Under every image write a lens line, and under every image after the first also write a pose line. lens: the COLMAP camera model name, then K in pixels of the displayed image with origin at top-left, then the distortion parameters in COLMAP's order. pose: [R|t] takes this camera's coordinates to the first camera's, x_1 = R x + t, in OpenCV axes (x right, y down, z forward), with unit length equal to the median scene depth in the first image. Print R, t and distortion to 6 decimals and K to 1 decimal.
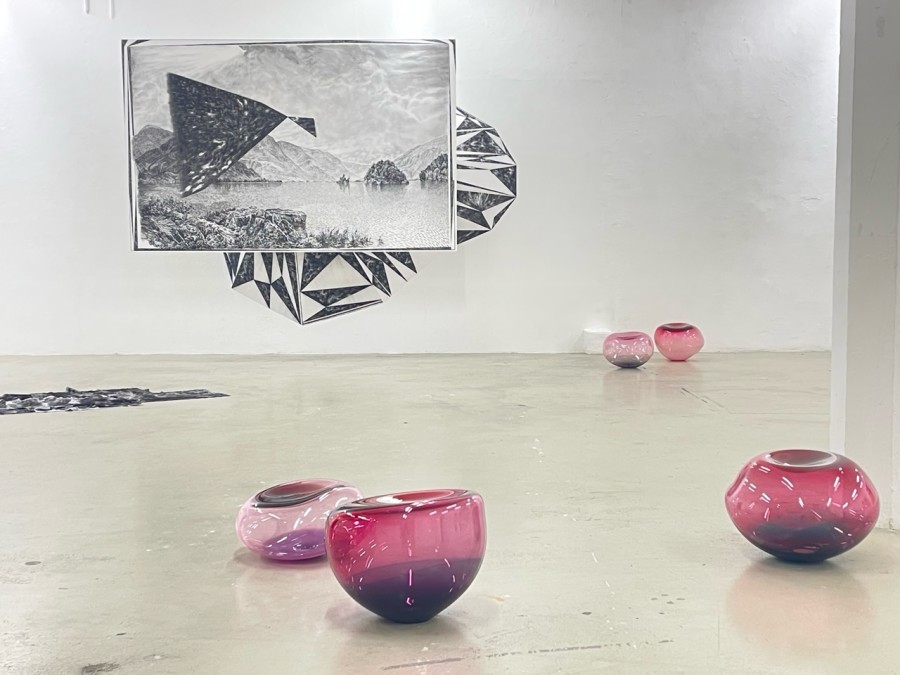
lens RADIAL K [[1259.3, 0, 456.7], [0, 1259.3, 340.3], [0, 0, 1]] dist [0.094089, 0.000000]
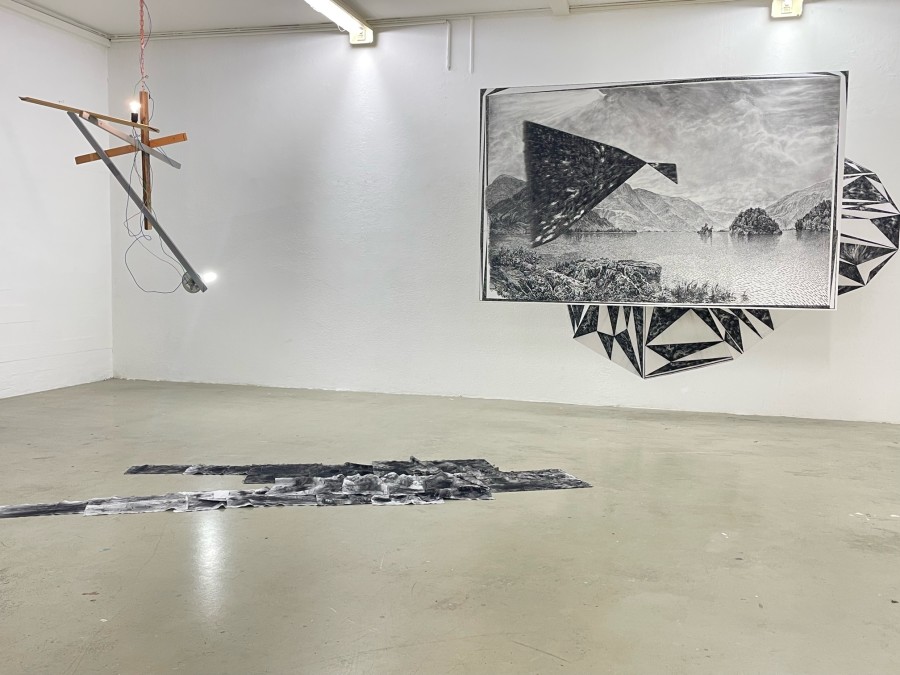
lens RADIAL K [[835.4, 0, 447.0], [0, 835.4, 339.7], [0, 0, 1]] dist [0.007796, 0.000000]
pose [[0.962862, 0.038388, -0.267252, -0.105374], [-0.038632, 0.999244, 0.004346, -0.042245], [0.267217, 0.006140, 0.963617, 0.361901]]
